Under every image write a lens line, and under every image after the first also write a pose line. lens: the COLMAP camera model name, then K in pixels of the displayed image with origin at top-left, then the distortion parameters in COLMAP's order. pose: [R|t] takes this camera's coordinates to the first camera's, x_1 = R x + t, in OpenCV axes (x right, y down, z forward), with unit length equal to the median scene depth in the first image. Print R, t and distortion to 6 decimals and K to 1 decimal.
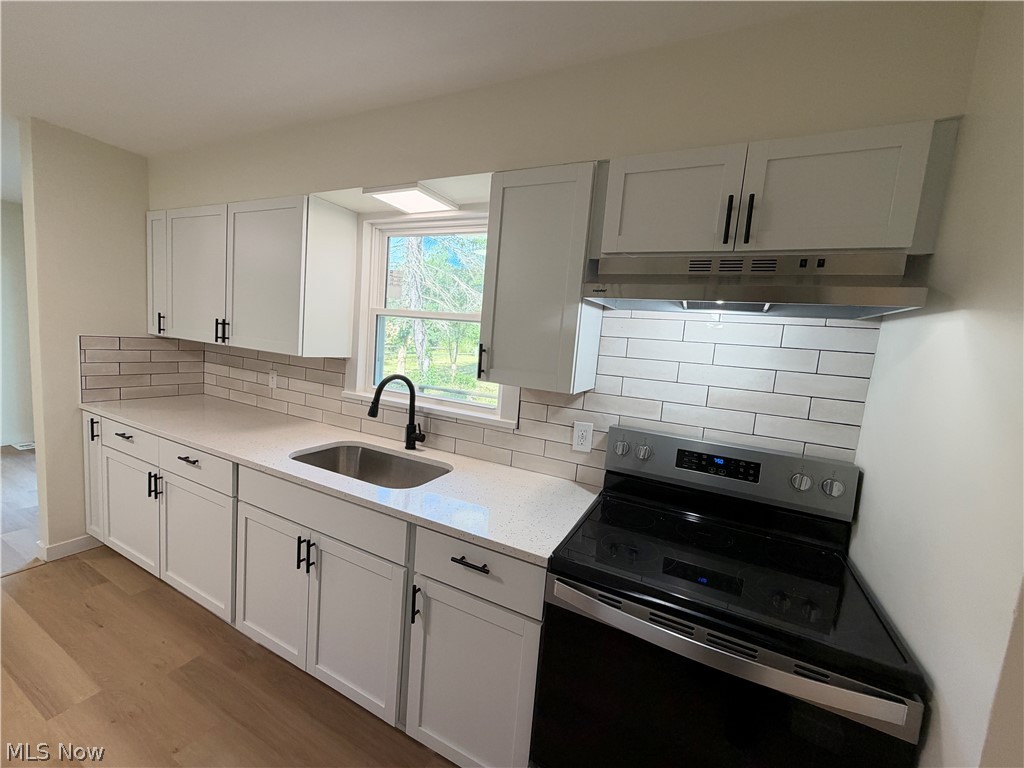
lens RADIAL K [[408.2, 0, 509.5], [0, 408.2, 384.0], [0, 0, 1]] dist [-0.000762, 0.000273]
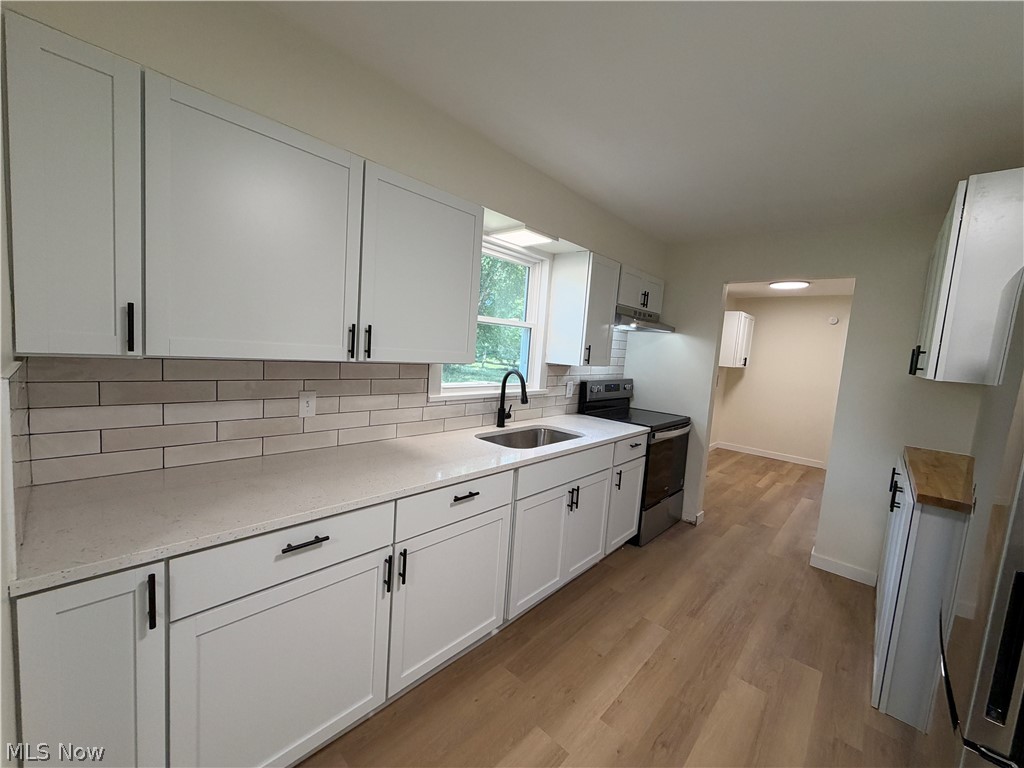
lens RADIAL K [[408.2, 0, 509.5], [0, 408.2, 384.0], [0, 0, 1]] dist [-0.000762, 0.000273]
pose [[0.286475, -0.155367, 0.945406, -1.652004], [0.060984, 0.987720, 0.143841, -0.181630], [-0.956145, 0.016448, 0.292432, 0.697002]]
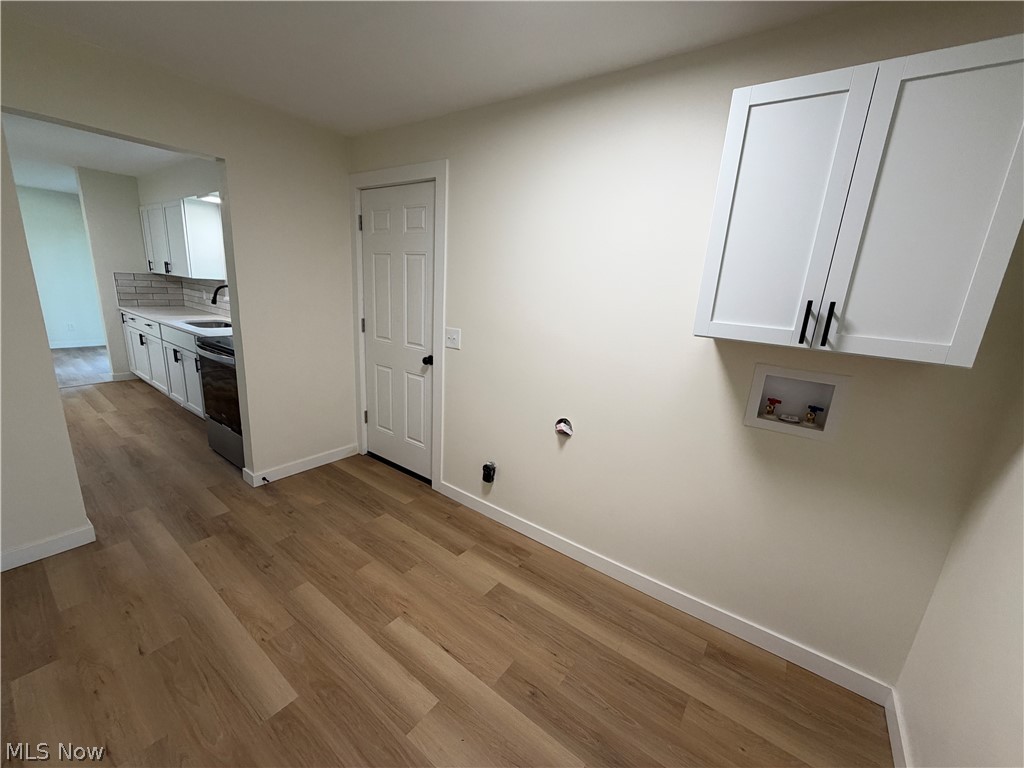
lens RADIAL K [[408.2, 0, 509.5], [0, 408.2, 384.0], [0, 0, 1]] dist [-0.000762, 0.000273]
pose [[0.983726, 0.021309, -0.178406, 1.711755], [0.000377, 0.992695, 0.120647, 0.254866], [0.179674, -0.118751, 0.976532, -0.952733]]
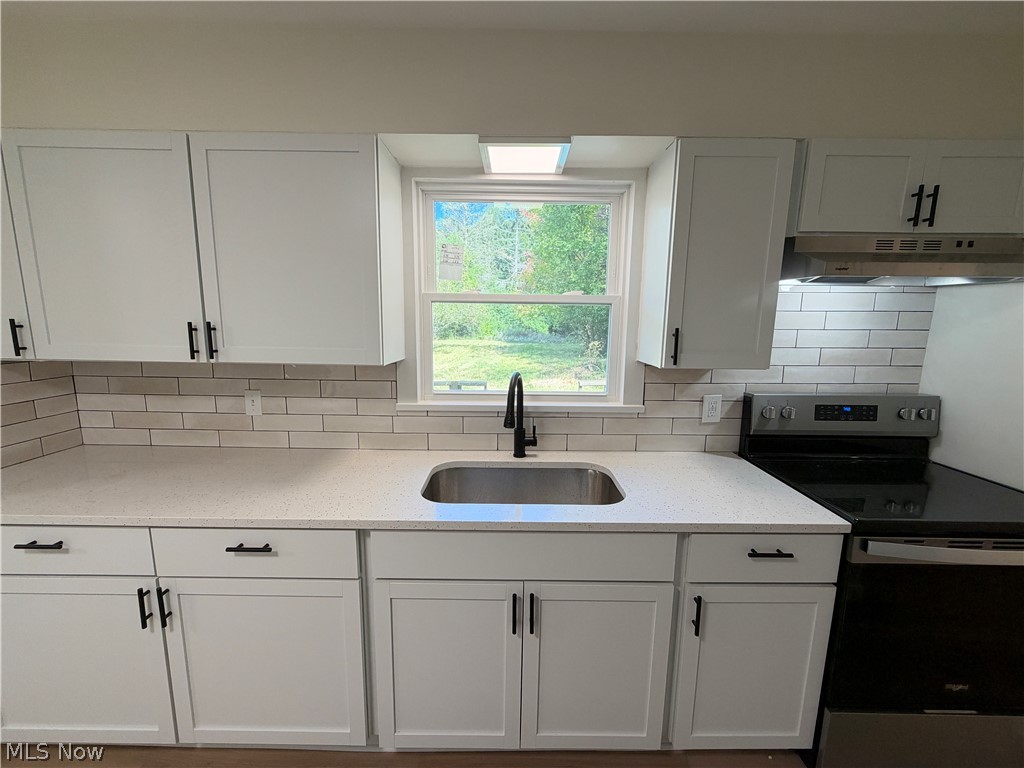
lens RADIAL K [[408.2, 0, 509.5], [0, 408.2, 384.0], [0, 0, 1]] dist [-0.000762, 0.000273]
pose [[0.894352, -0.141346, 0.424448, -0.704772], [0.112676, 0.989359, 0.092049, -0.086424], [-0.432942, -0.034499, 0.900762, 0.278038]]
